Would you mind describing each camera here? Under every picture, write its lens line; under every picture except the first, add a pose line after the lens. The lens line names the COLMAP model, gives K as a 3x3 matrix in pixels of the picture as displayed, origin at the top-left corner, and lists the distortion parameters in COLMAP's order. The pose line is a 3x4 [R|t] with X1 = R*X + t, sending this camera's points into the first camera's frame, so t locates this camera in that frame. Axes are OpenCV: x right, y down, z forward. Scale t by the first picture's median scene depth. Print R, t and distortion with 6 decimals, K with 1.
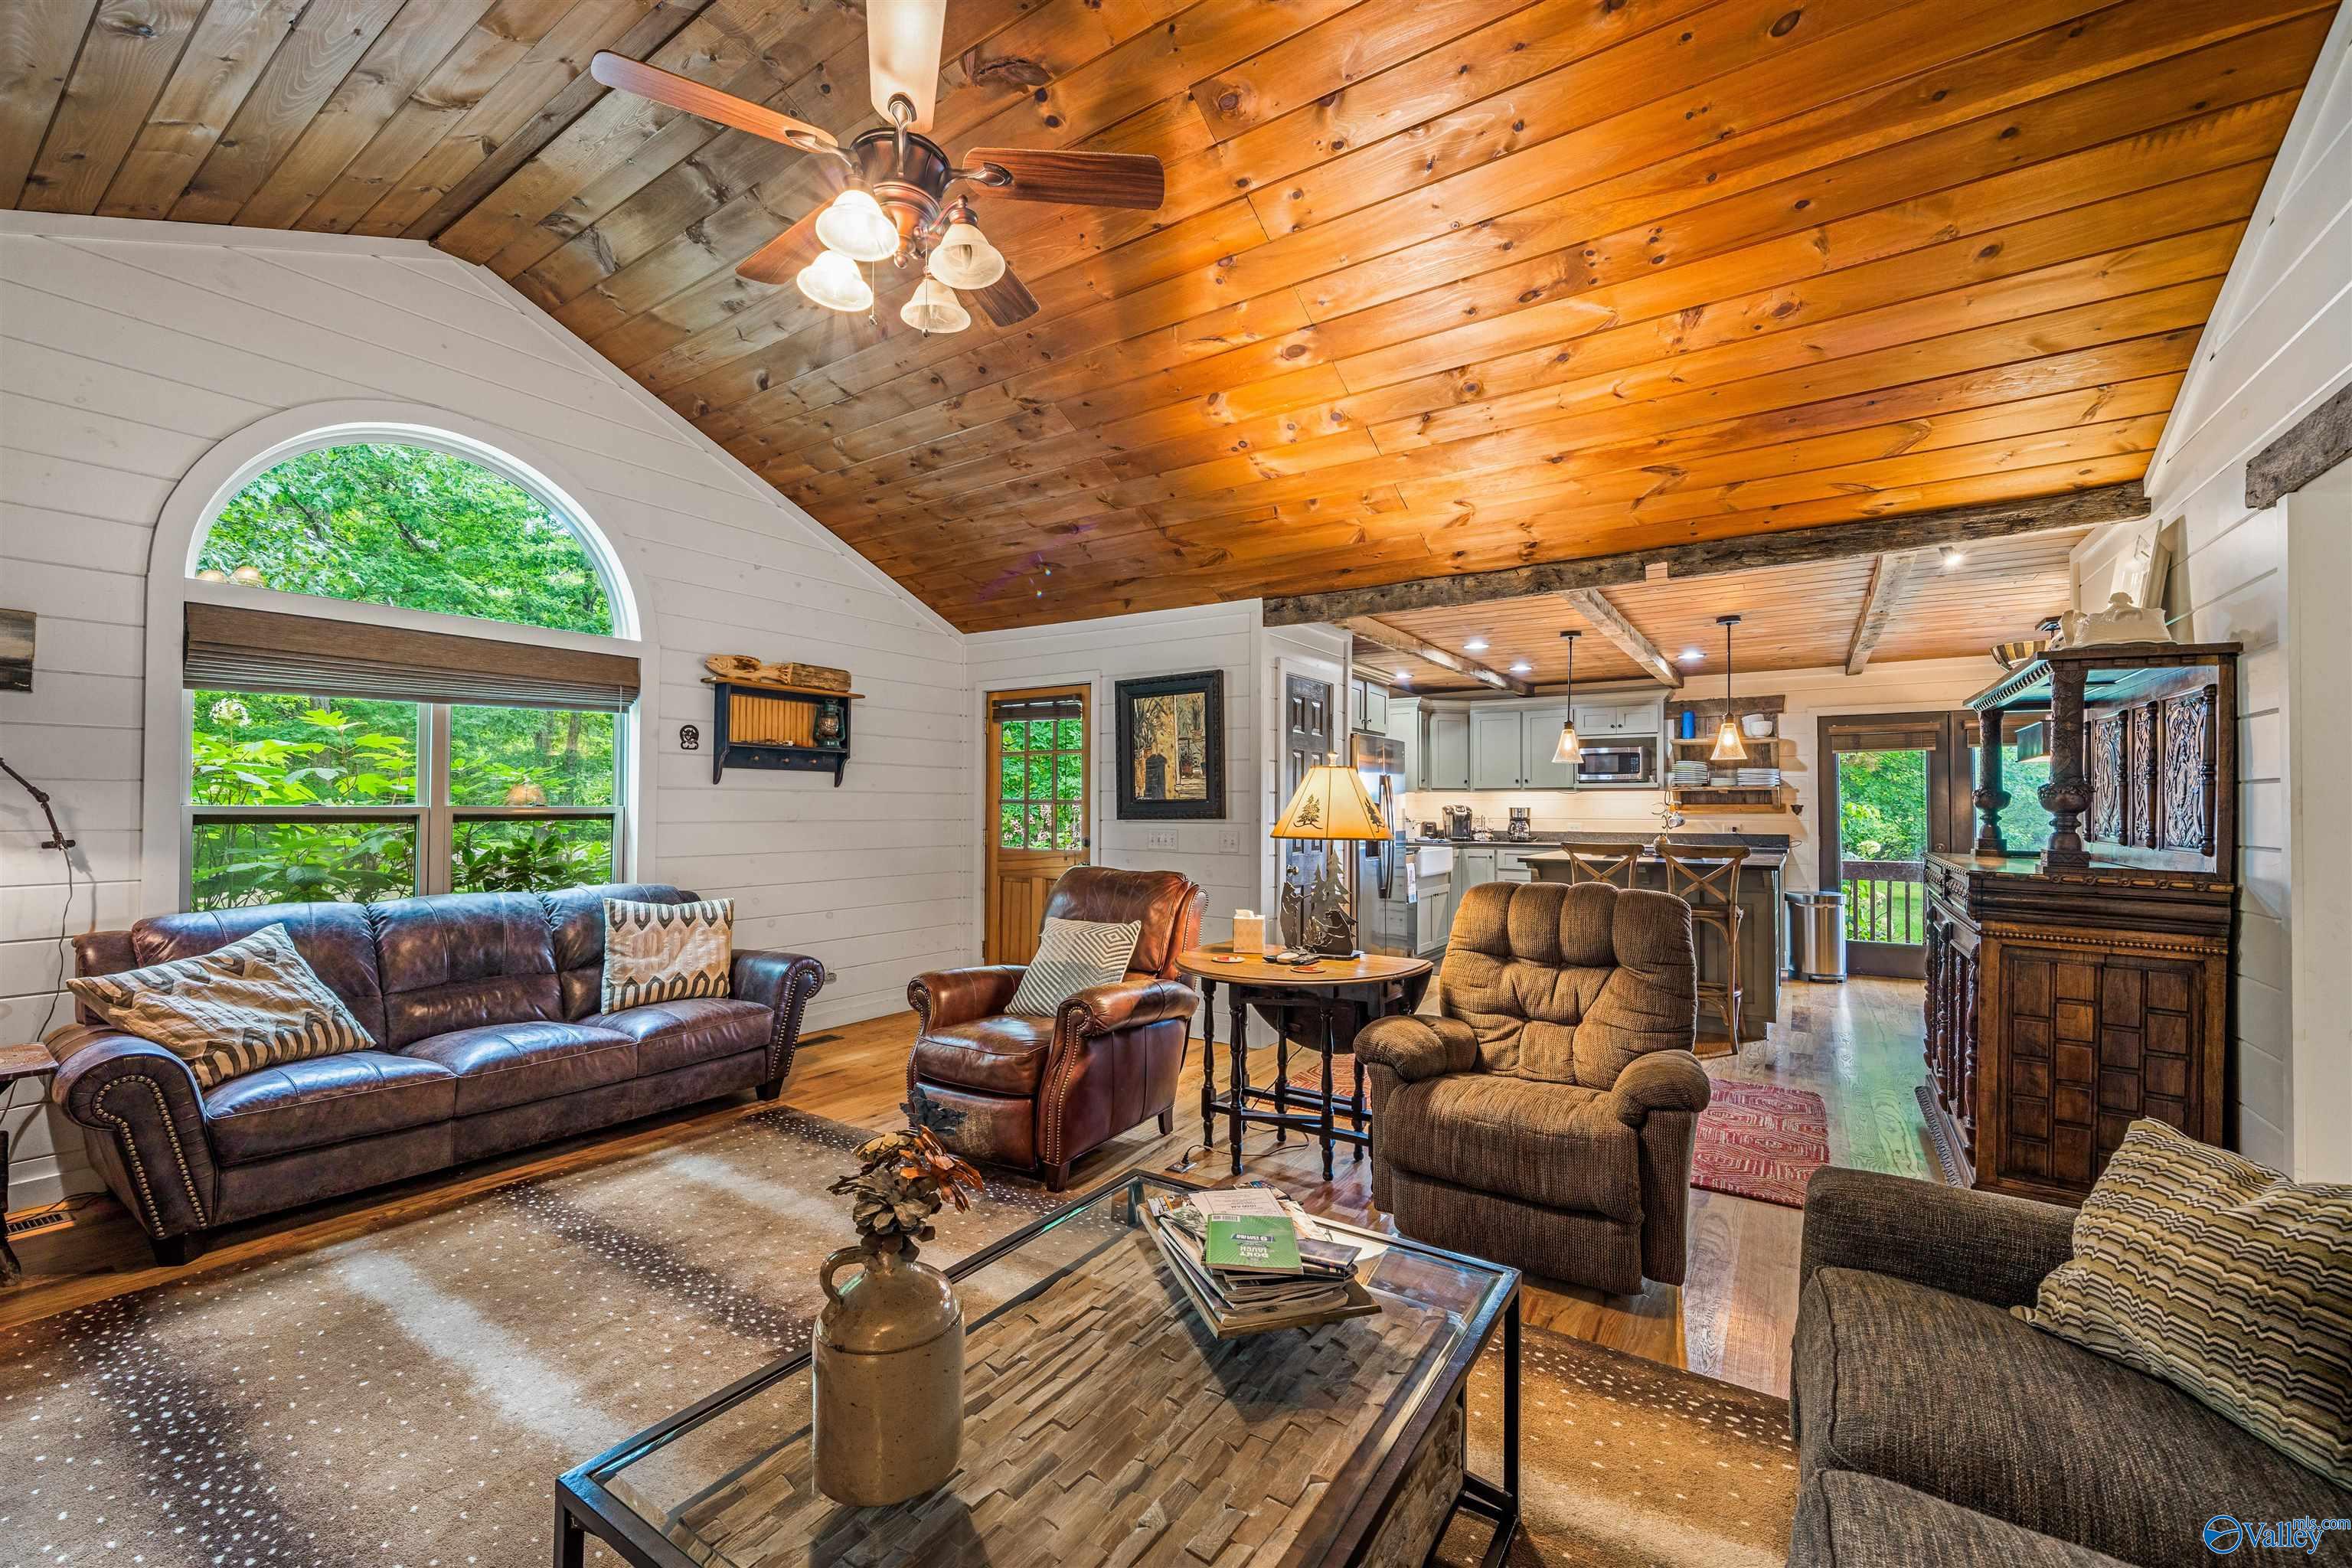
lens RADIAL K [[941.4, 0, 1175.5], [0, 941.4, 784.4], [0, 0, 1]] dist [-0.001136, -0.000777]
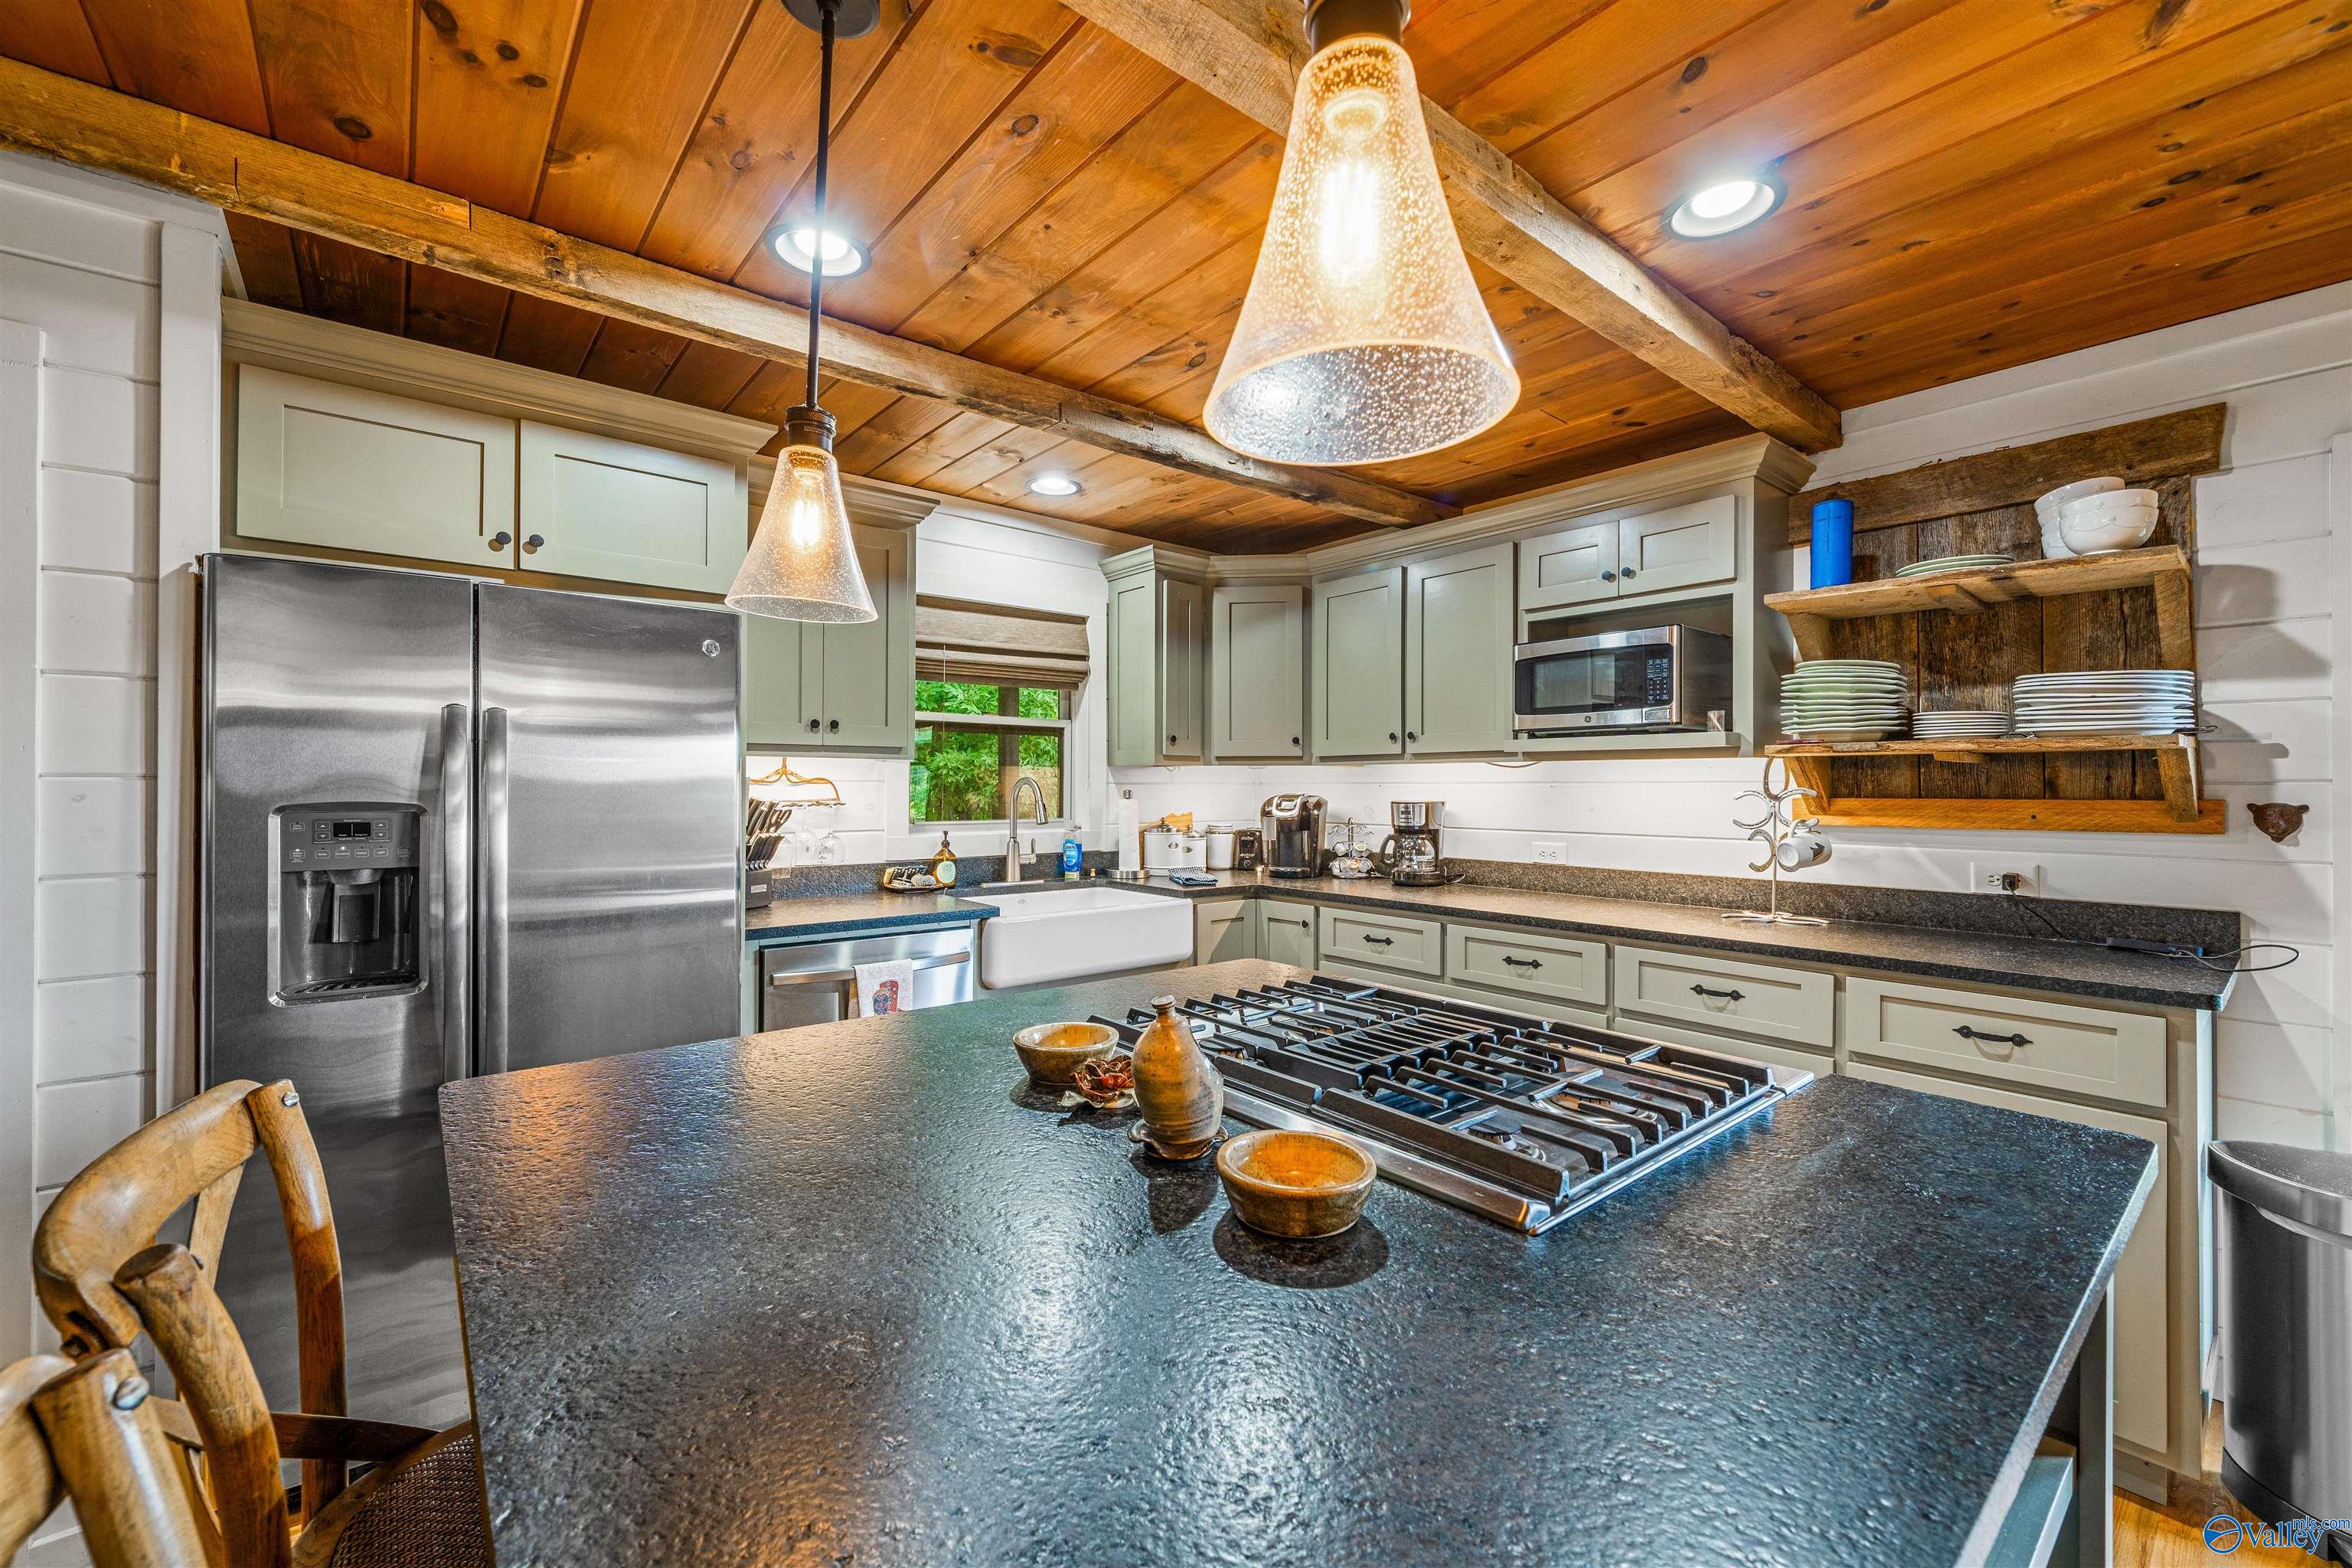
lens RADIAL K [[941.4, 0, 1181.2], [0, 941.4, 783.6], [0, 0, 1]] dist [-0.001136, -0.000777]
pose [[0.958403, -0.000217, -0.285418, 0.419968], [0.006590, 0.999750, 0.021369, 0.007986], [0.285342, -0.022361, 0.958165, 0.627946]]
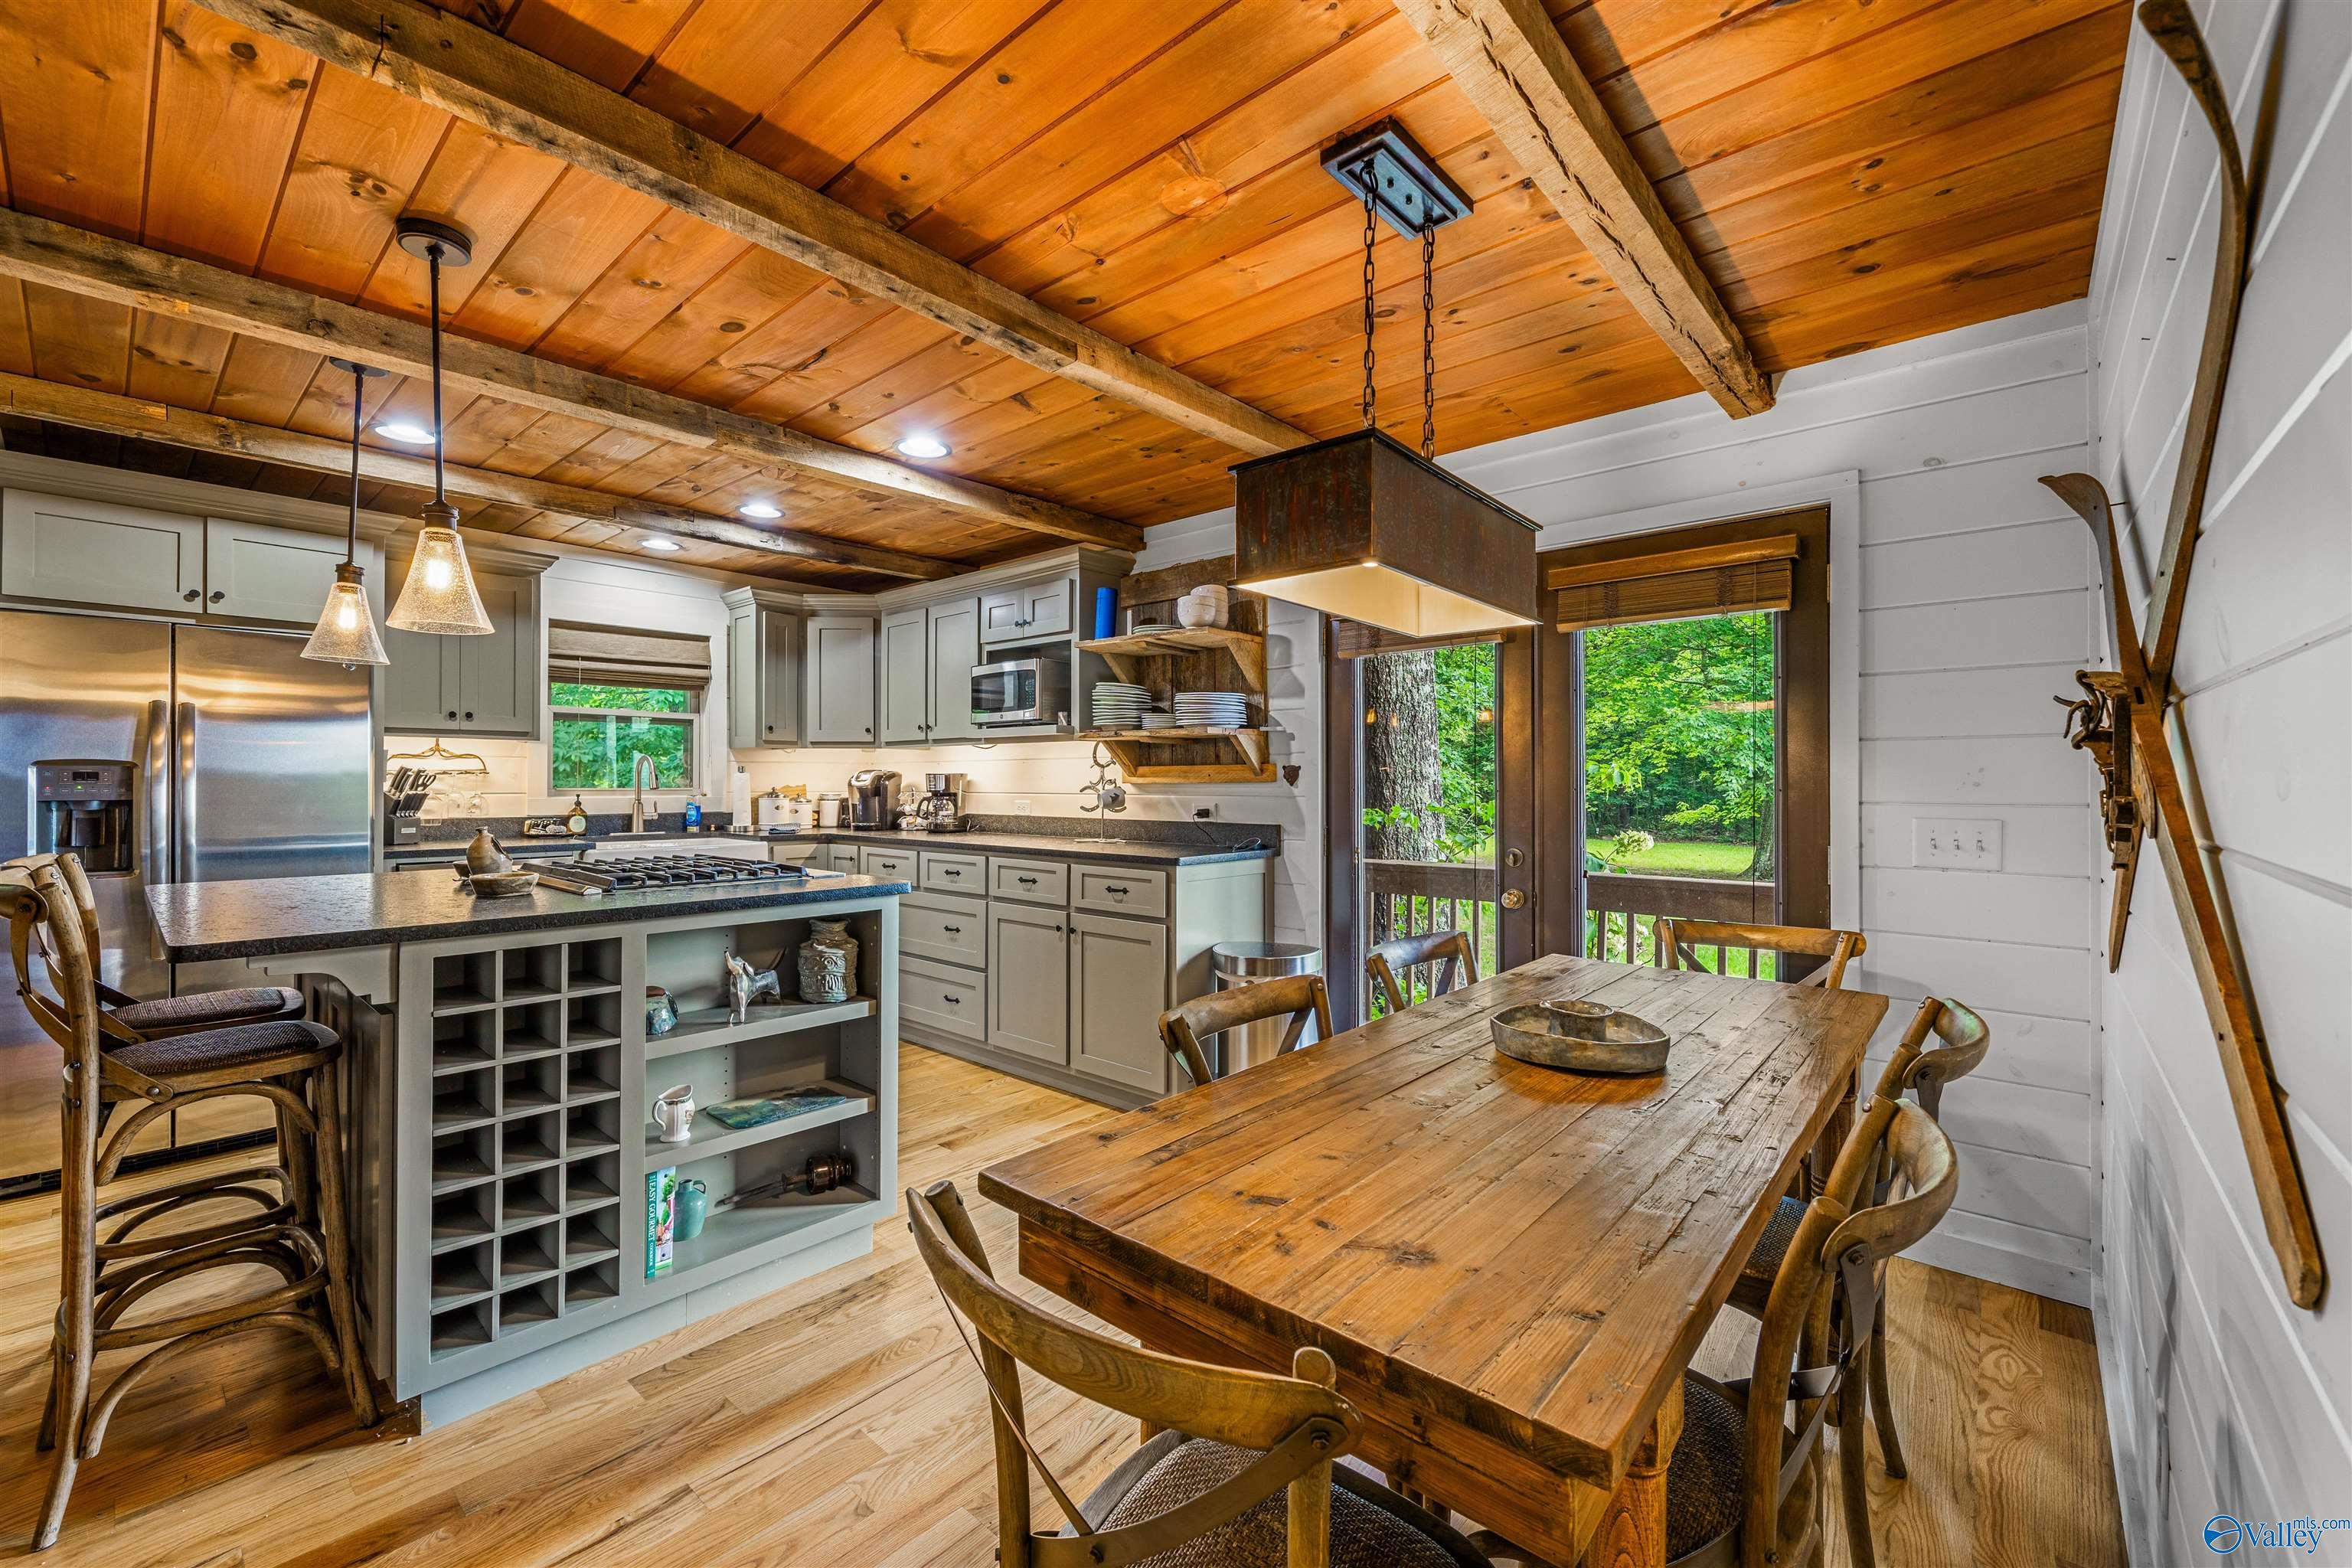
lens RADIAL K [[941.4, 0, 1168.3], [0, 941.4, 777.6], [0, 0, 1]] dist [-0.001136, -0.000777]
pose [[0.990833, -0.000877, -0.135086, 0.635611], [0.003900, 0.999748, 0.022116, 0.016251], [0.135033, -0.022440, 0.990587, 0.479748]]
